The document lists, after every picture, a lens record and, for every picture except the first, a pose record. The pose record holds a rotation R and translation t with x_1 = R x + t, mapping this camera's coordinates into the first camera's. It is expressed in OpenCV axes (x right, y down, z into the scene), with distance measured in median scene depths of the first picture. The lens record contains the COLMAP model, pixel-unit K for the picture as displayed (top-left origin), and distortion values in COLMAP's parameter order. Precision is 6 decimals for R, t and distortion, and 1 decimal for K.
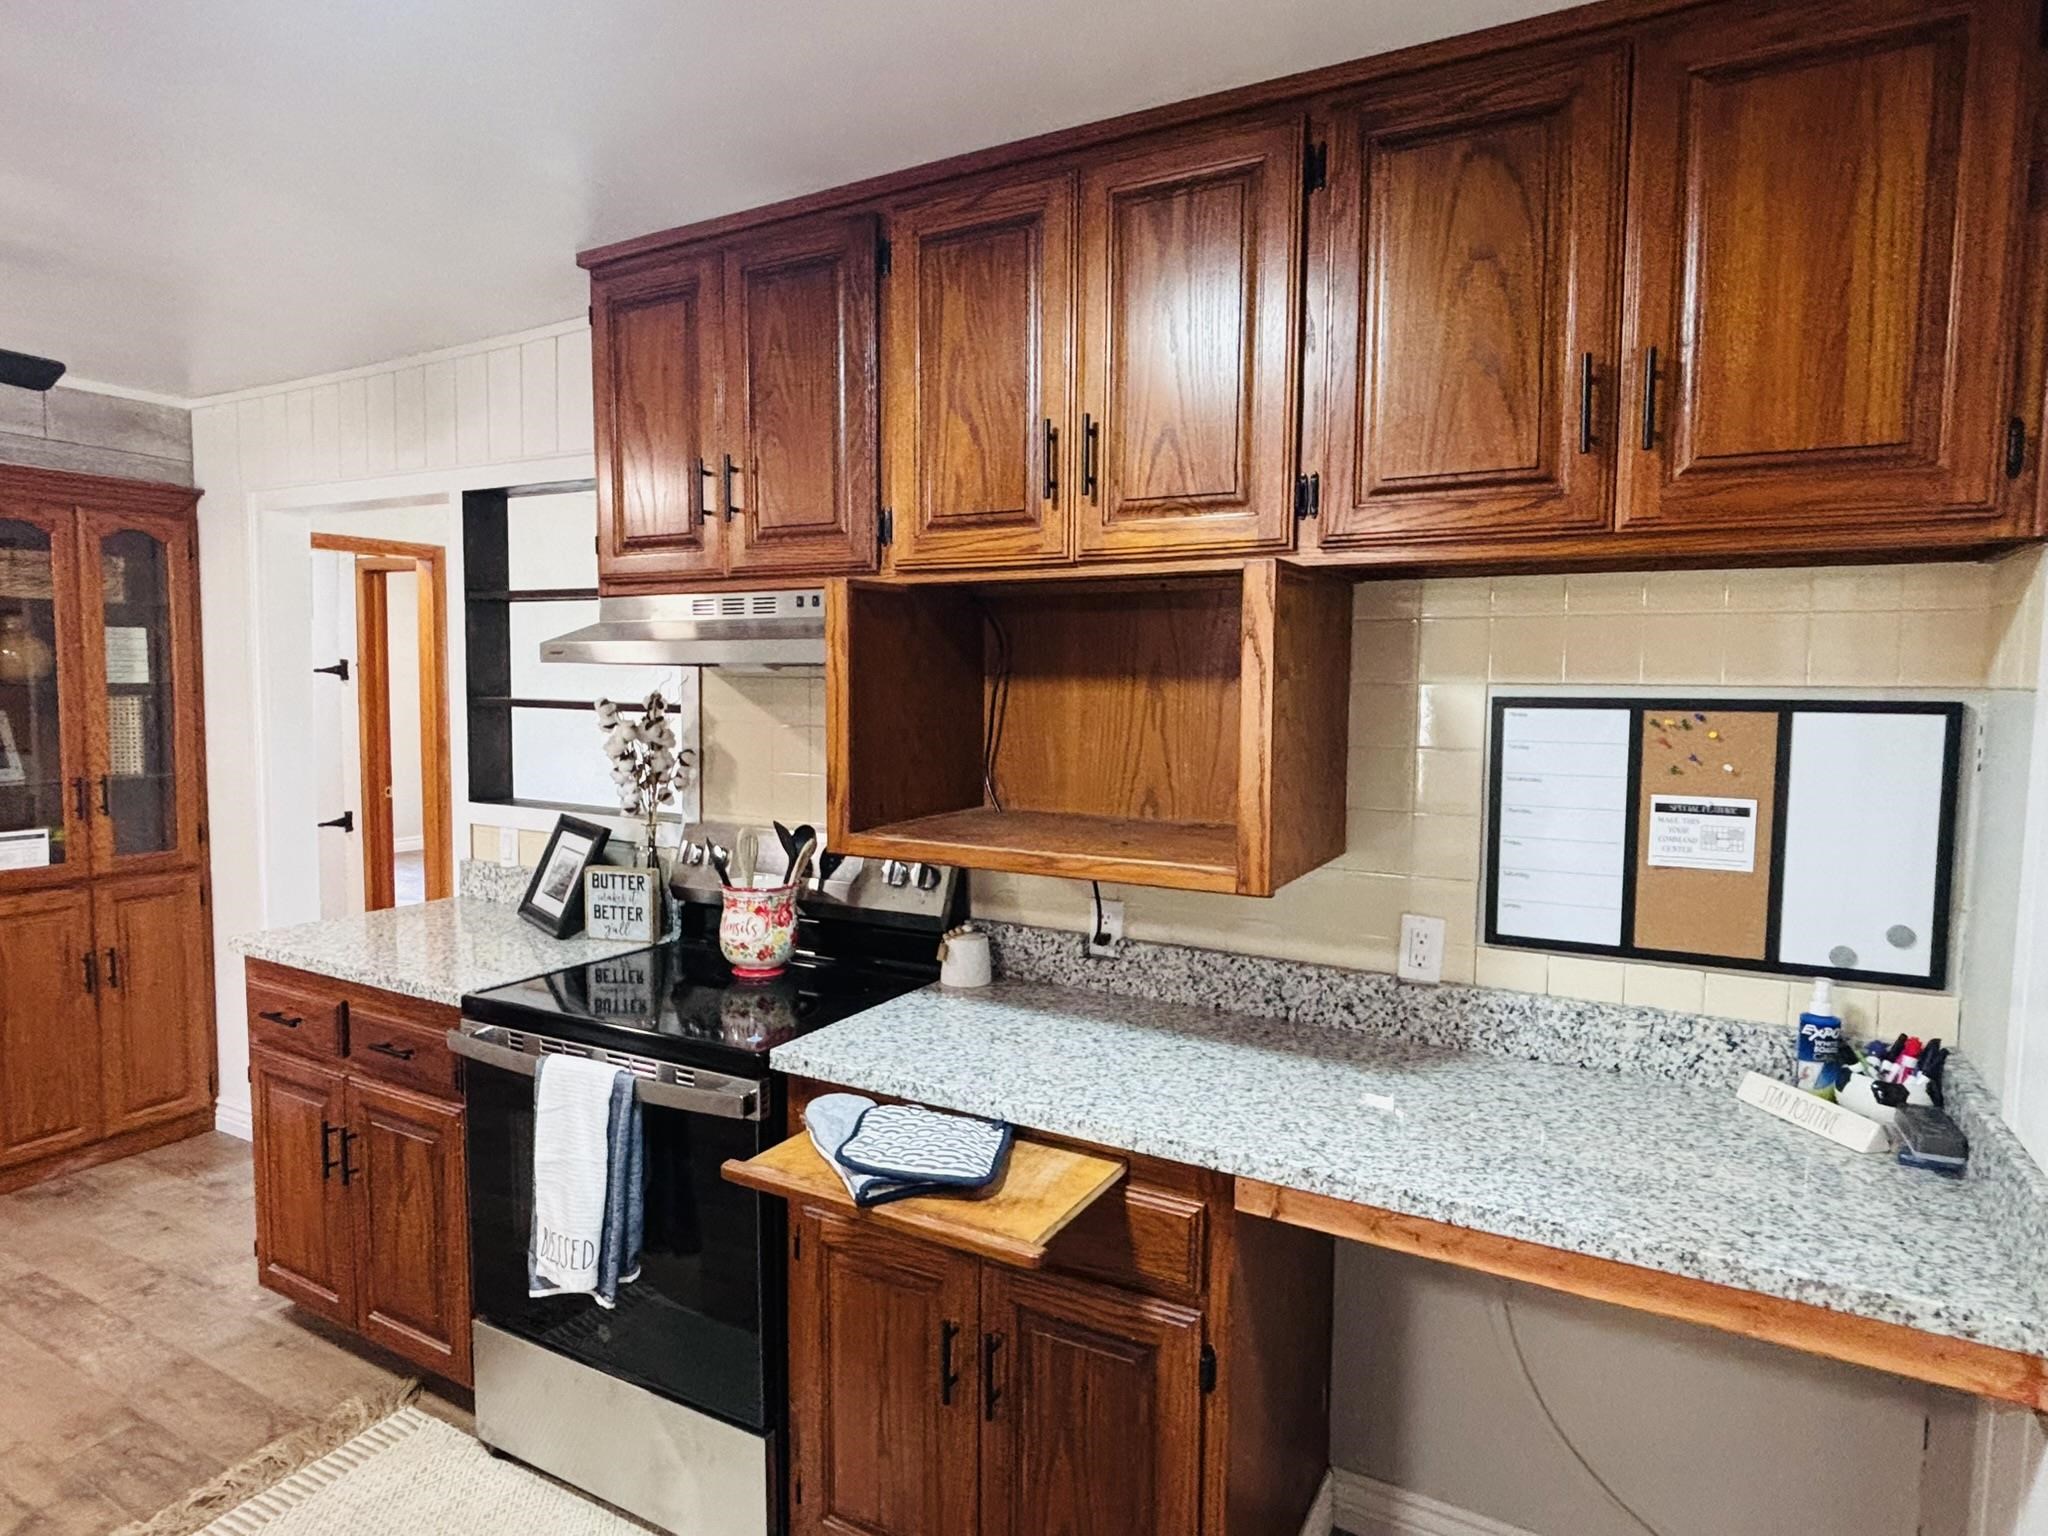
lens RADIAL K [[1160.0, 0, 1003.6], [0, 1160.0, 766.7], [0, 0, 1]] dist [0.013597, -0.010836]
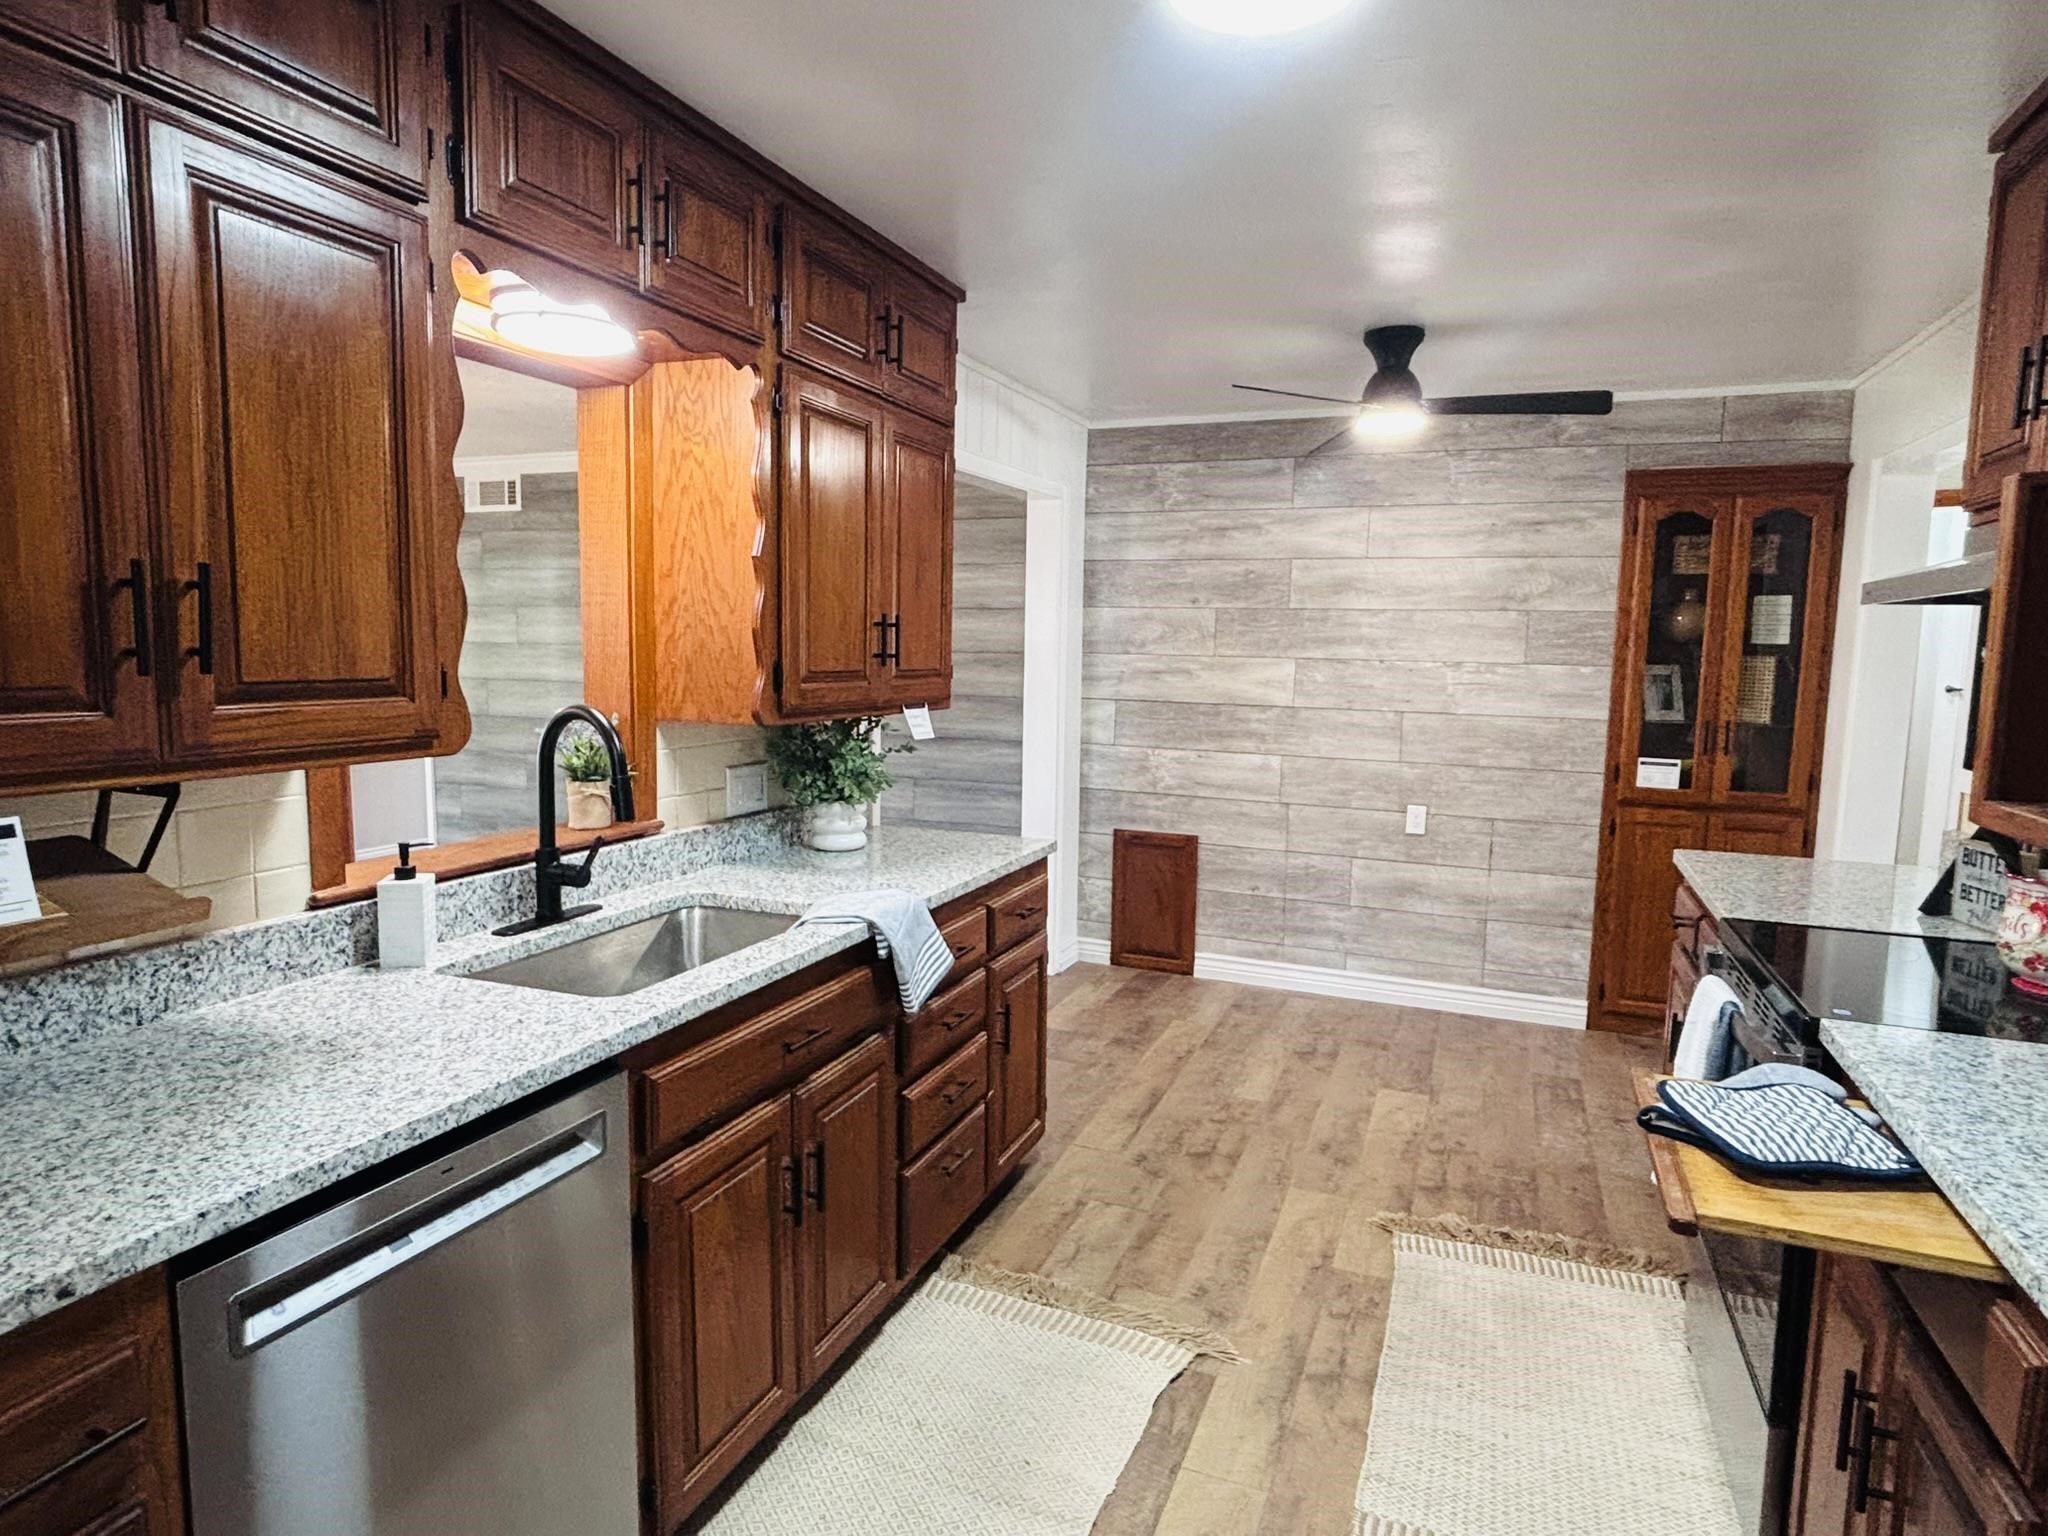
lens RADIAL K [[1160.0, 0, 1013.3], [0, 1160.0, 768.7], [0, 0, 1]] dist [0.013597, -0.010836]
pose [[0.115214, 0.102564, -0.988032, 0.502609], [-0.093386, 0.991368, 0.092021, 0.023120], [0.988941, 0.081666, 0.123798, 0.214262]]
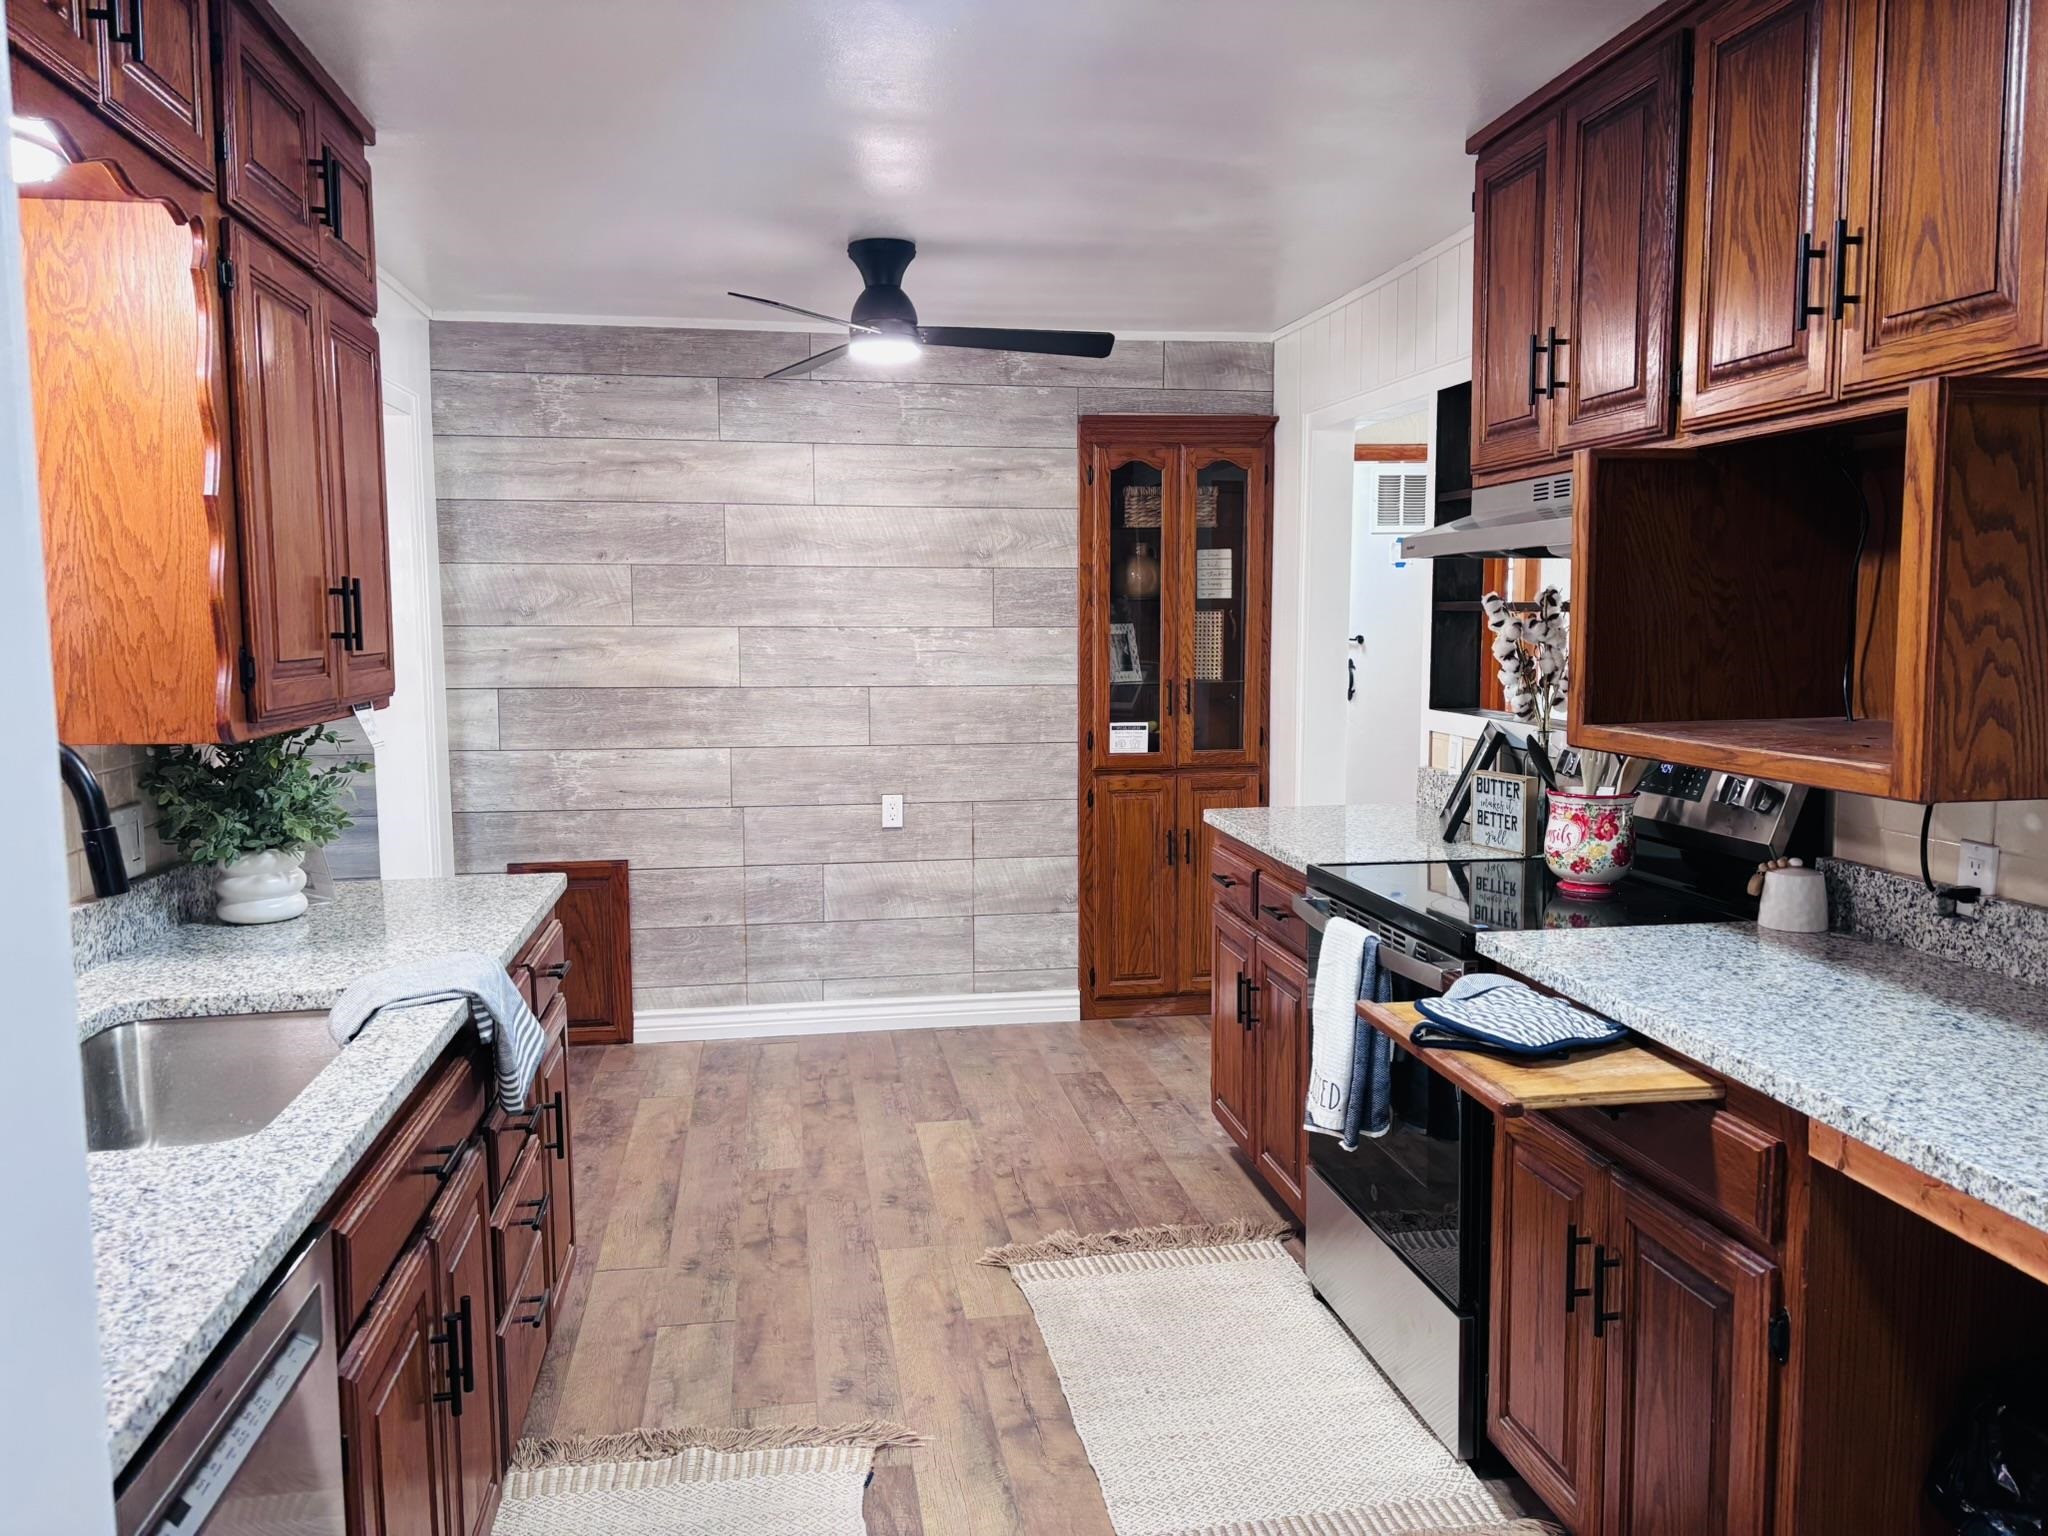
lens RADIAL K [[1533.0, 0, 1013.0], [0, 1533.0, 761.8], [0, 0, 1]] dist [0.063580, -0.069913]
pose [[0.617156, 0.065282, -0.784128, 0.491584], [-0.049204, 0.997804, 0.044345, 0.048516], [0.785301, 0.011214, 0.619013, -0.115821]]
